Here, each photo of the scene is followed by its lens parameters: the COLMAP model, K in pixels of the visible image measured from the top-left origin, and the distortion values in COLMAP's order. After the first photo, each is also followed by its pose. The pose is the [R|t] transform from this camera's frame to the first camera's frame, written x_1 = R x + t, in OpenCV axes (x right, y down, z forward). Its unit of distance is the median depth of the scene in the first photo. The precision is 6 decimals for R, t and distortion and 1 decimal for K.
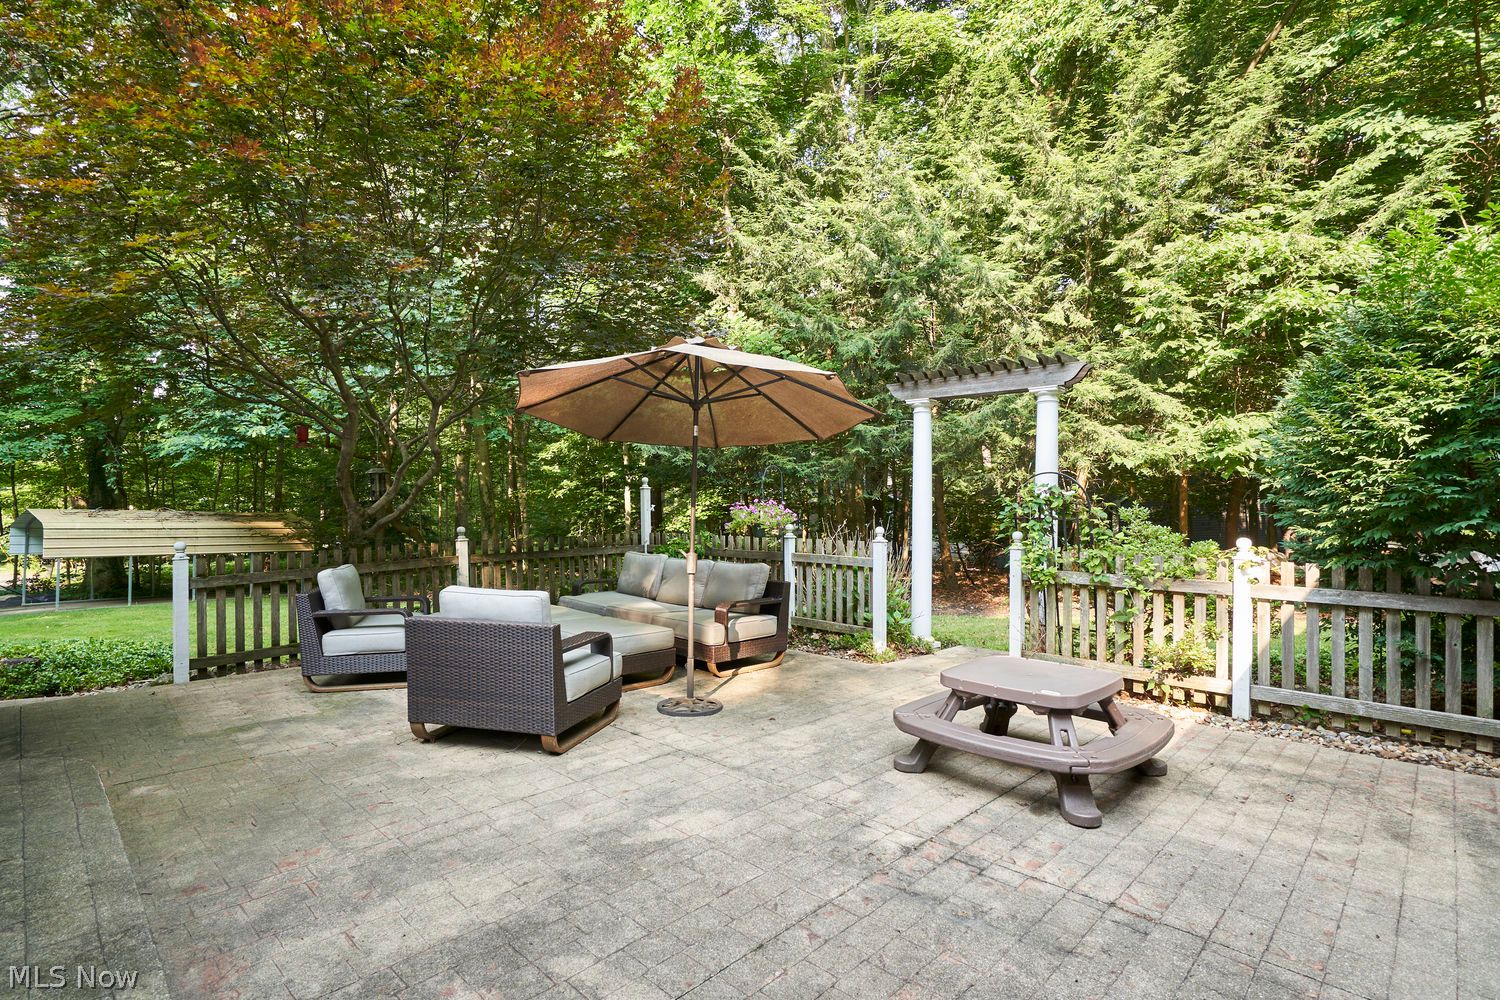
lens RADIAL K [[726.1, 0, 751.2], [0, 726.1, 498.8], [0, 0, 1]] dist [0.000787, 0.000088]
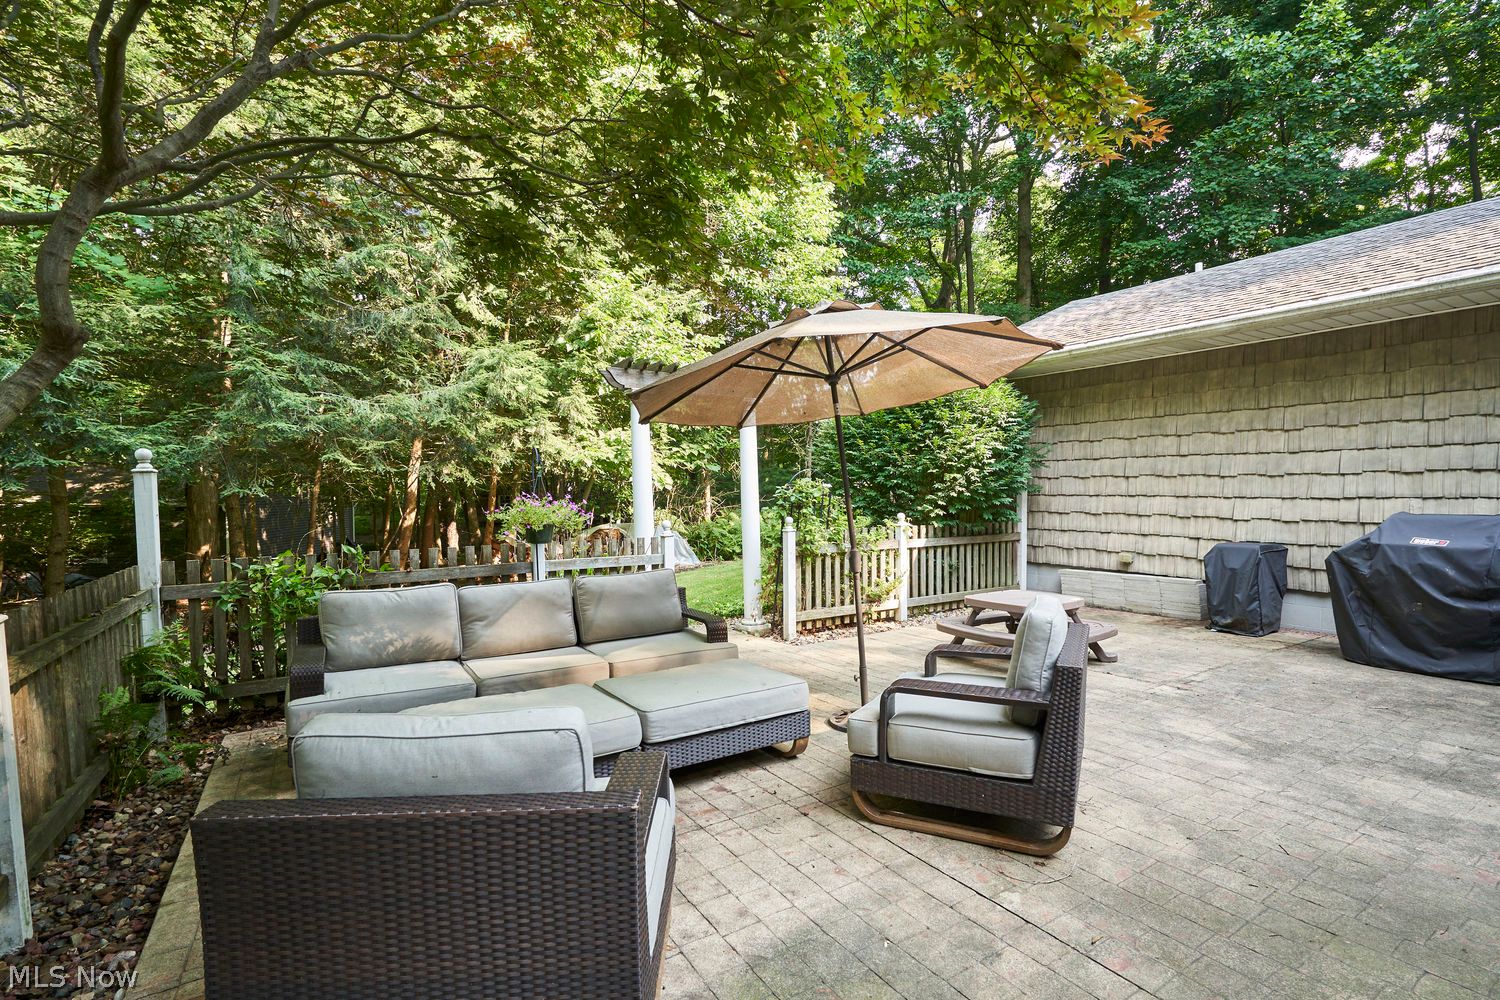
lens RADIAL K [[691.3, 0, 752.0], [0, 691.3, 496.8], [0, 0, 1]] dist [-0.000922, 0.000318]
pose [[0.228516, -0.004331, 0.973530, -1.271626], [0.010085, 0.999947, 0.002081, 0.011134], [-0.973488, 0.009343, 0.228548, 1.275909]]
